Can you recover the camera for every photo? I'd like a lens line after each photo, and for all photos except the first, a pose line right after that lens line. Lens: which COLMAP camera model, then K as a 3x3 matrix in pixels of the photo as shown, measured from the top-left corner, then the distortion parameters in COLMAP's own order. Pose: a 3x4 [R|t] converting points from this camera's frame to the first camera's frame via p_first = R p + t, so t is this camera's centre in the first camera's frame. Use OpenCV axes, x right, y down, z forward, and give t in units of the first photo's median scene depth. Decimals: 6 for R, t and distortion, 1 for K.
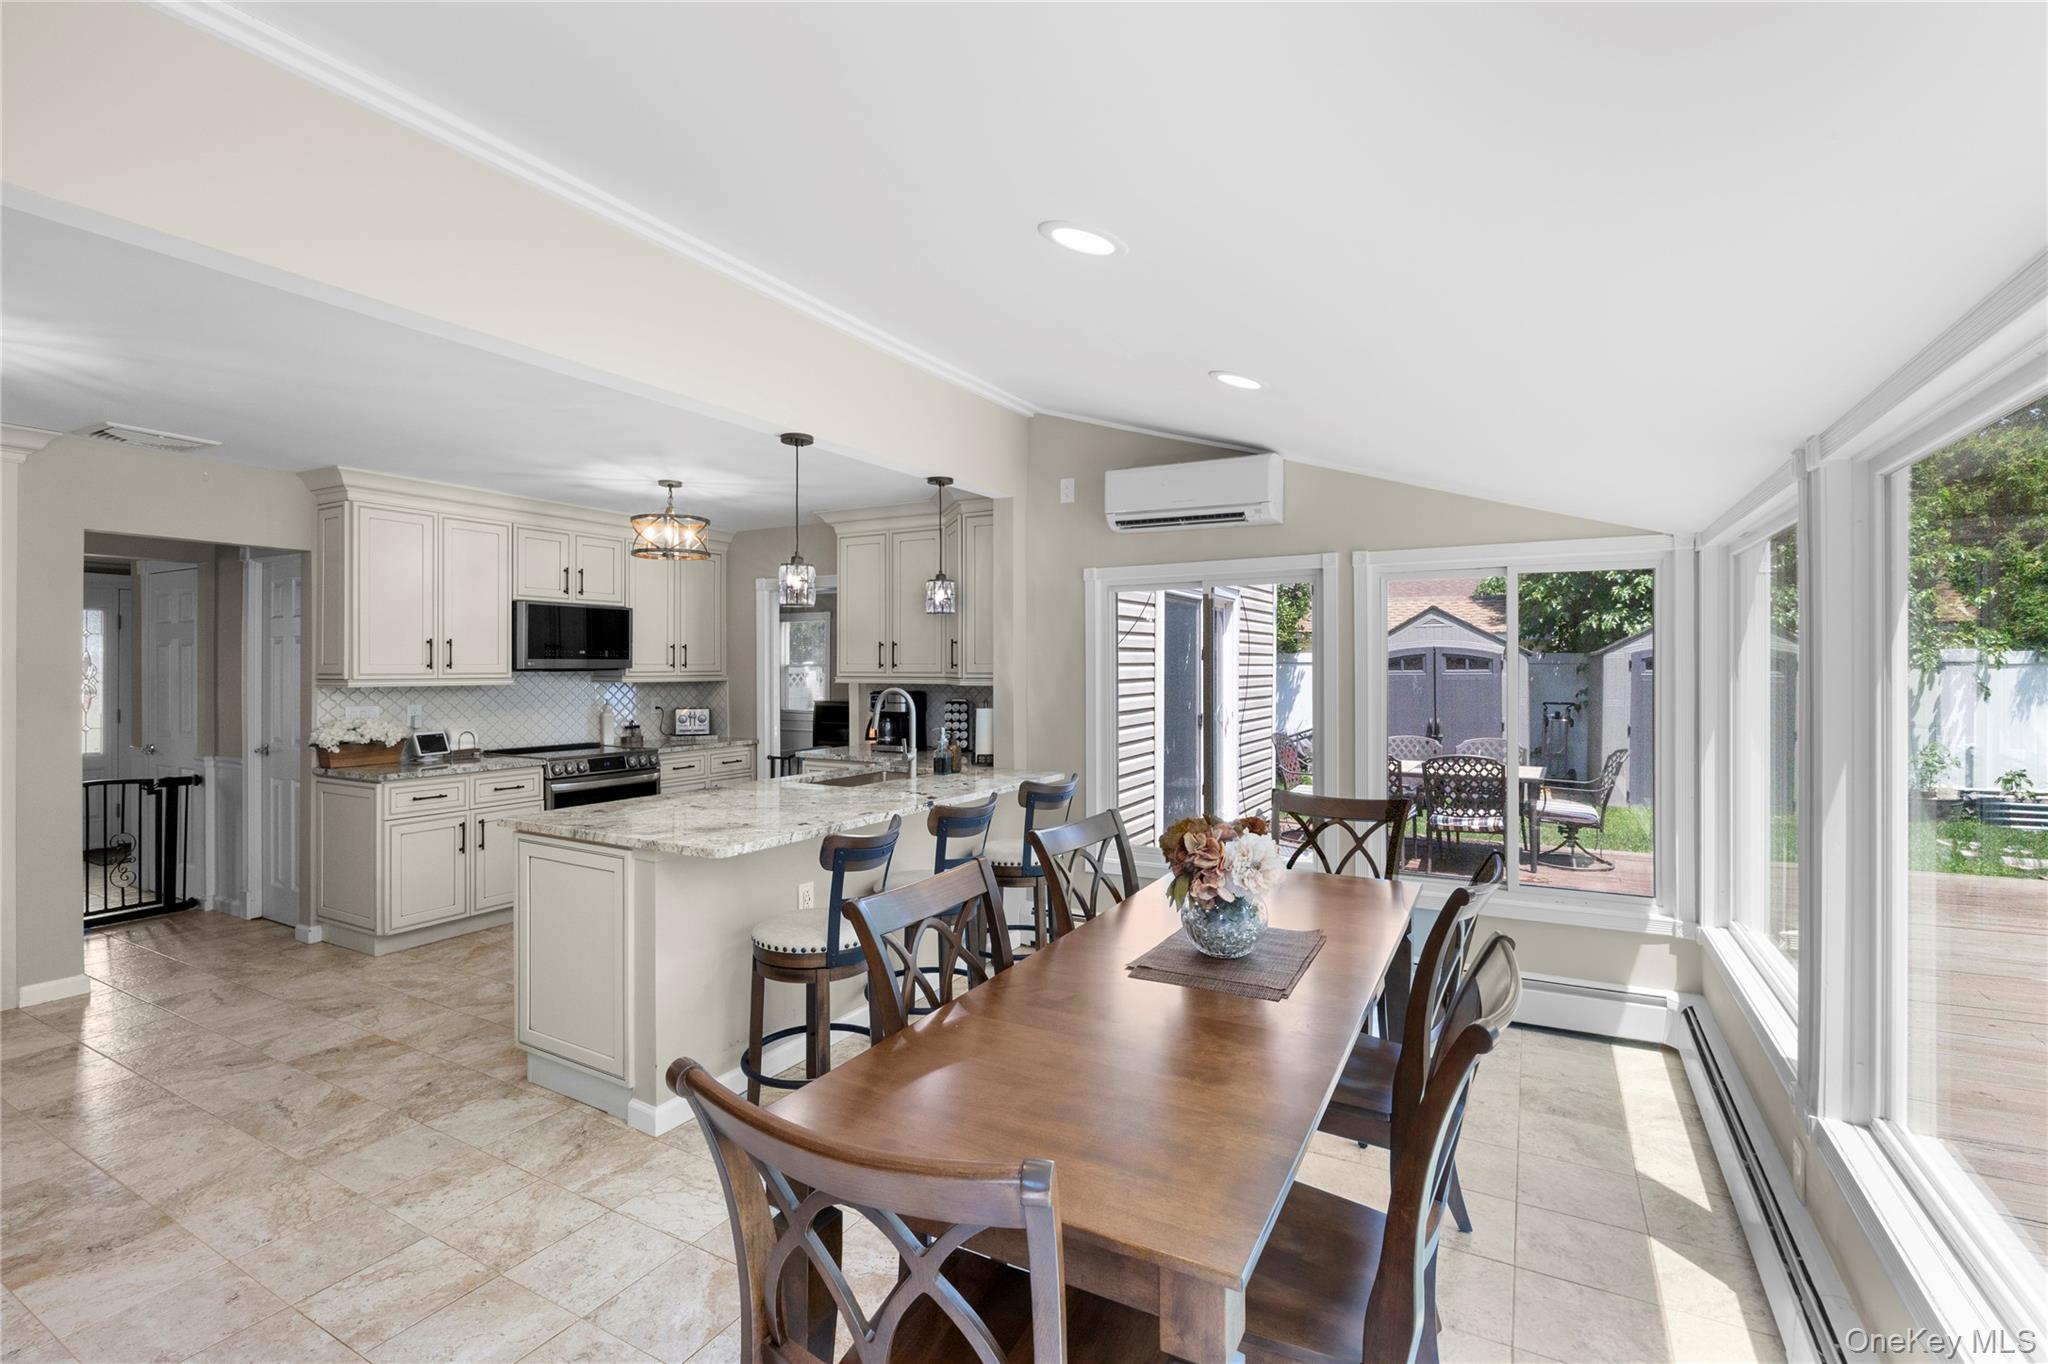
lens RADIAL K [[911.5, 0, 1029.4], [0, 911.5, 669.1], [0, 0, 1]] dist [-0.014007, -0.000163]
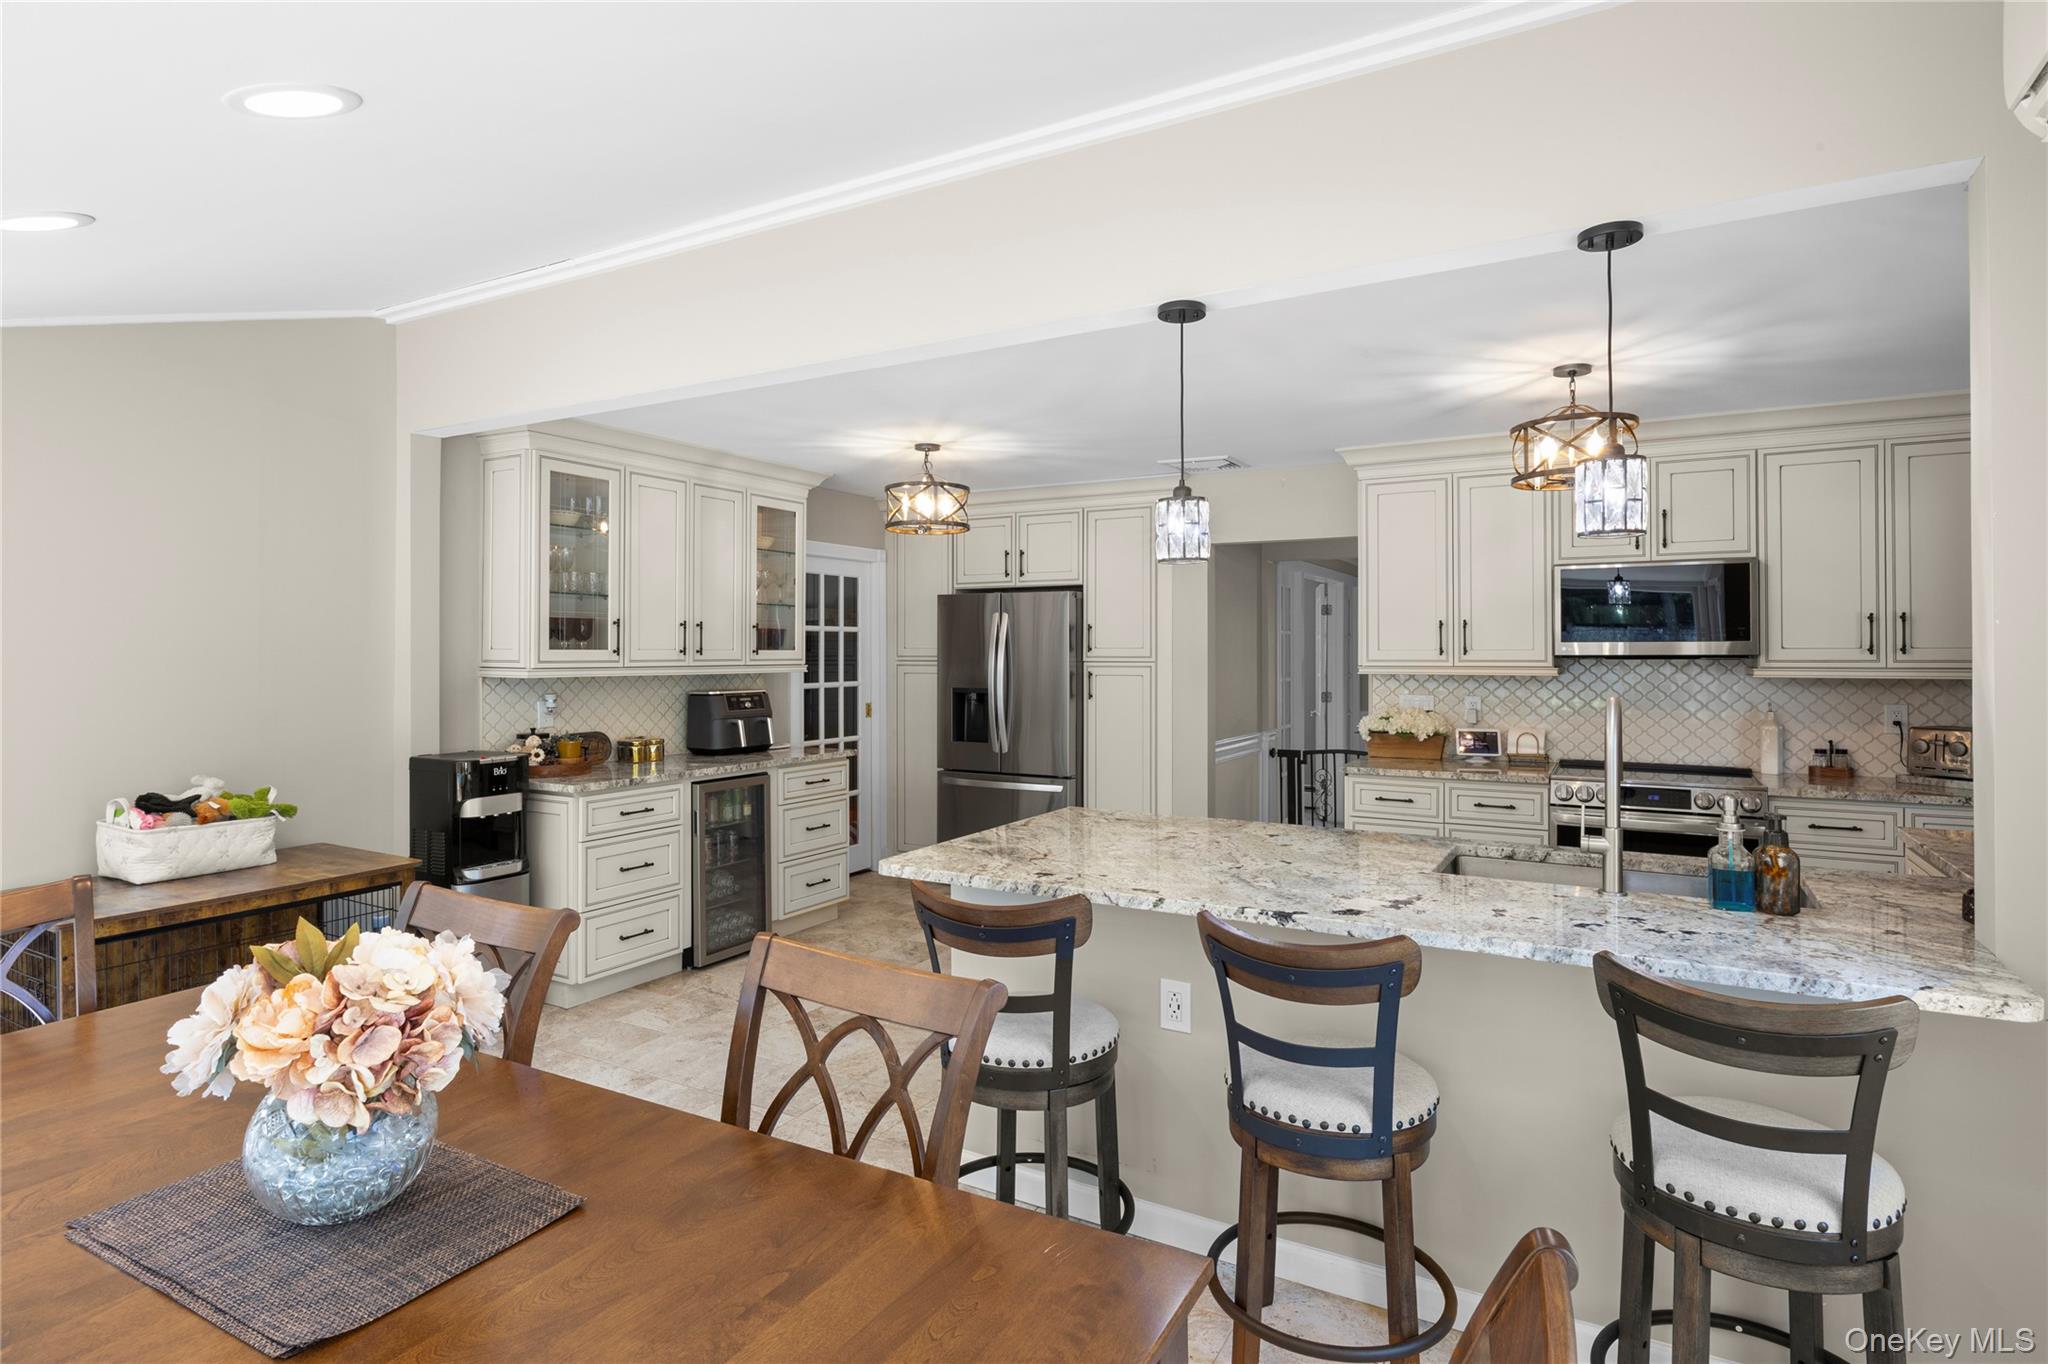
lens RADIAL K [[1047.2, 0, 1031.7], [0, 1047.2, 670.9], [0, 0, 1]] dist [-0.001685, -0.000429]
pose [[0.006801, 0.016810, -0.999836, 0.317670], [-0.000894, 0.999858, 0.016804, -0.001825], [0.999976, 0.000780, 0.006815, 0.554524]]
